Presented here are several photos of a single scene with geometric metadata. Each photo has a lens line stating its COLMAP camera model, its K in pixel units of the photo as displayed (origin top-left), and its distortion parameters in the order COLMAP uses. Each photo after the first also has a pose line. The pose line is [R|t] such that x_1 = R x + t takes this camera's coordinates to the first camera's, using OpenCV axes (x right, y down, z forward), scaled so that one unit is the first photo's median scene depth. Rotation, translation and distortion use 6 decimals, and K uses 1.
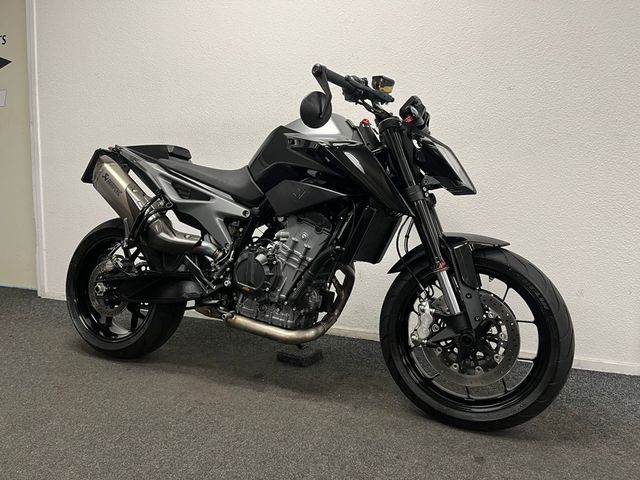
lens RADIAL K [[488.2, 0, 321.3], [0, 488.2, 227.9], [0, 0, 1]] dist [0.022182, 0.001040]
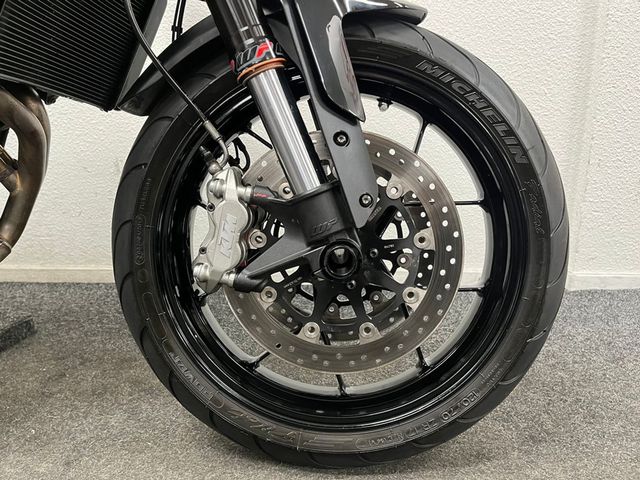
lens RADIAL K [[488.8, 0, 320.0], [0, 488.8, 240.0], [0, 0, 1]] dist [-0.000716, -0.000850]
pose [[0.938945, -0.094234, 0.330912, 0.141720], [0.040051, 0.985160, 0.166901, 0.132475], [-0.341729, -0.143458, 0.928785, 0.581209]]
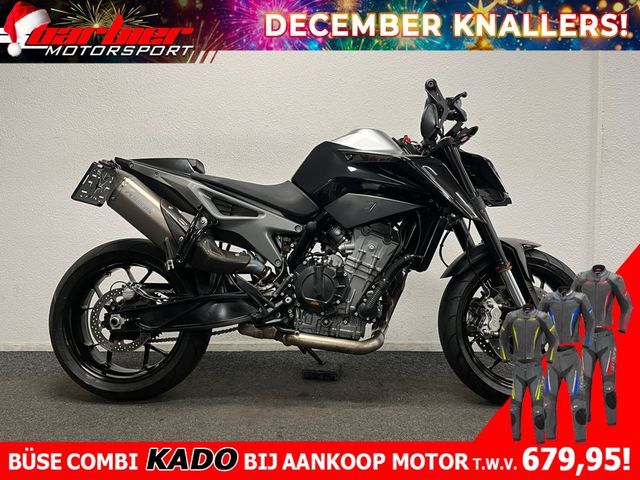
lens RADIAL K [[488.8, 0, 320.0], [0, 488.8, 240.0], [0, 0, 1]] dist [-0.000716, -0.000850]
pose [[0.930158, -0.032249, 0.365741, -0.522792], [0.045599, 0.998570, -0.027920, 0.025959], [-0.364318, 0.042647, 0.930298, 0.074547]]
